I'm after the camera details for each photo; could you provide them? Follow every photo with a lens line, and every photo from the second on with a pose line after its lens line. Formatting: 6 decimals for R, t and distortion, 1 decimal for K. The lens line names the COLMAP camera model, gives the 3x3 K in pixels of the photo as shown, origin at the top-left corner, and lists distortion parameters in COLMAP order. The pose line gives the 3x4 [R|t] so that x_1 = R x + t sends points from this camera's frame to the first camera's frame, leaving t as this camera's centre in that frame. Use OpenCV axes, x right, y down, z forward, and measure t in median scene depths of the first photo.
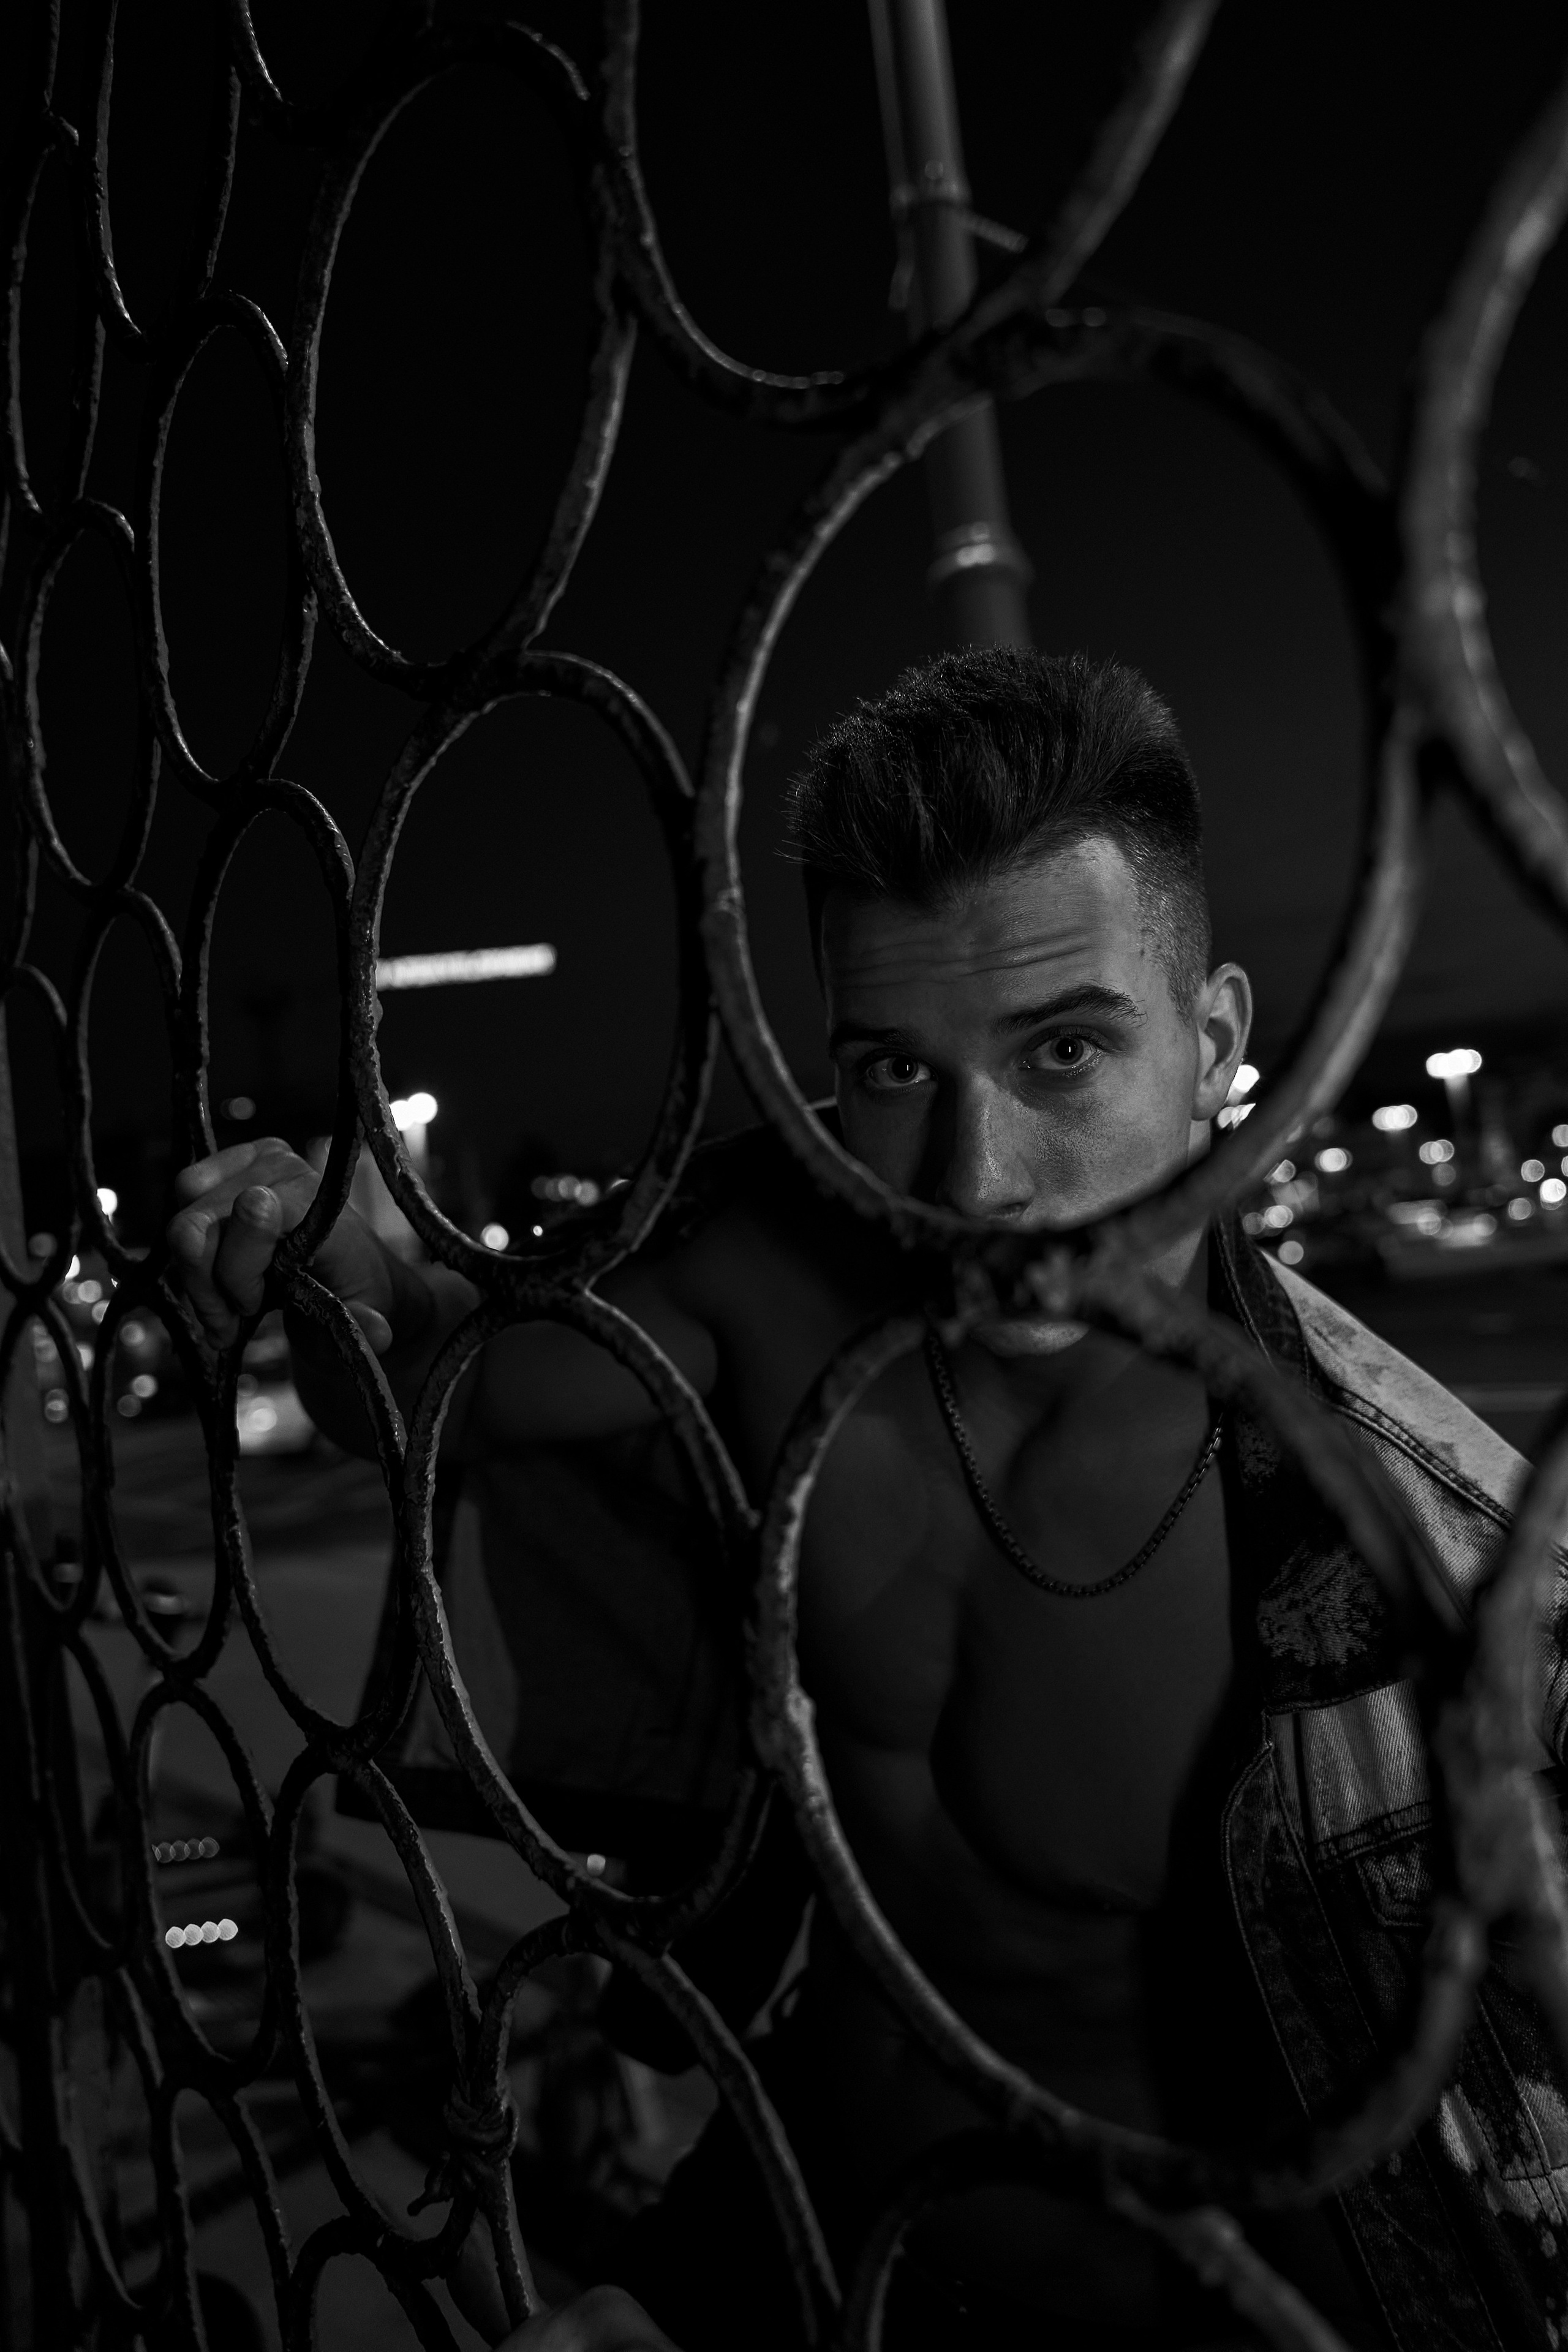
lens RADIAL K [[1622.9, 0, 784.0], [0, 1622.9, 1176.0], [0, 0, 1]] dist [-0.123799, 0.129716]
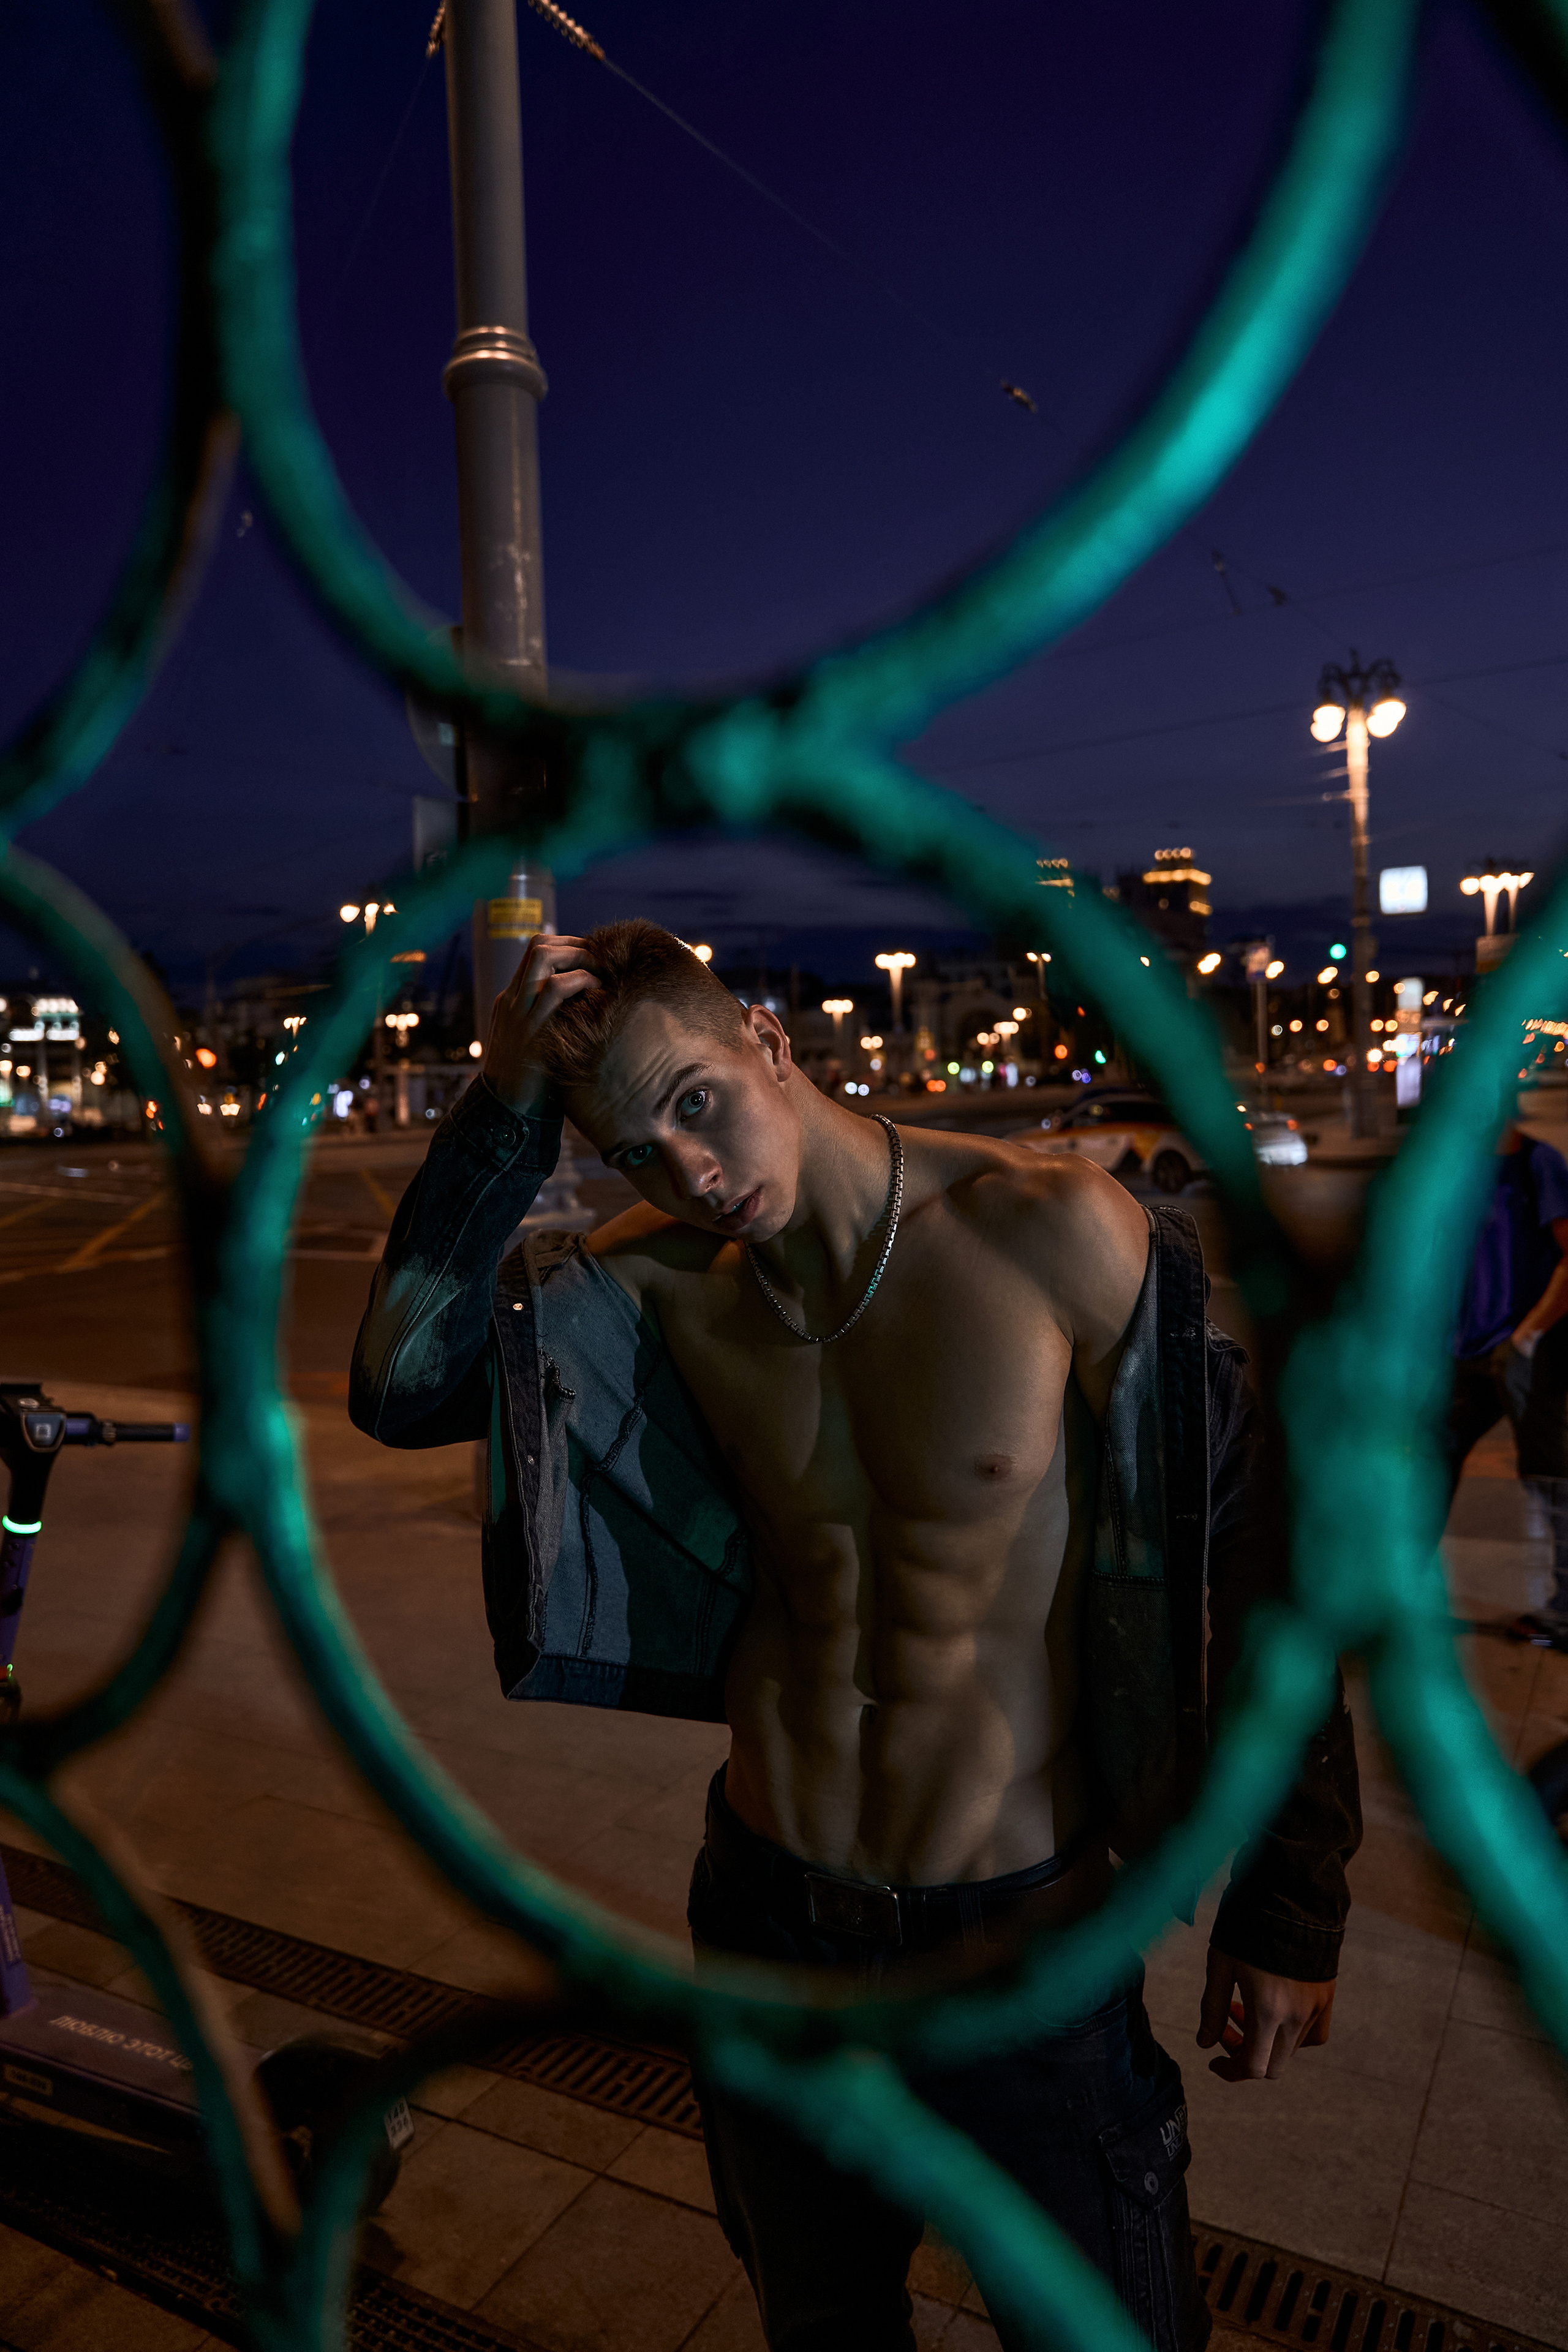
lens RADIAL K [[1622.9, 0, 784.0], [0, 1622.9, 1176.0], [0, 0, 1]] dist [-0.123799, 0.129716]
pose [[0.938419, 0.068855, 0.338568, -0.024173], [-0.097697, 0.992830, 0.068879, 0.150204], [-0.331398, -0.097714, 0.938417, 0.268465]]
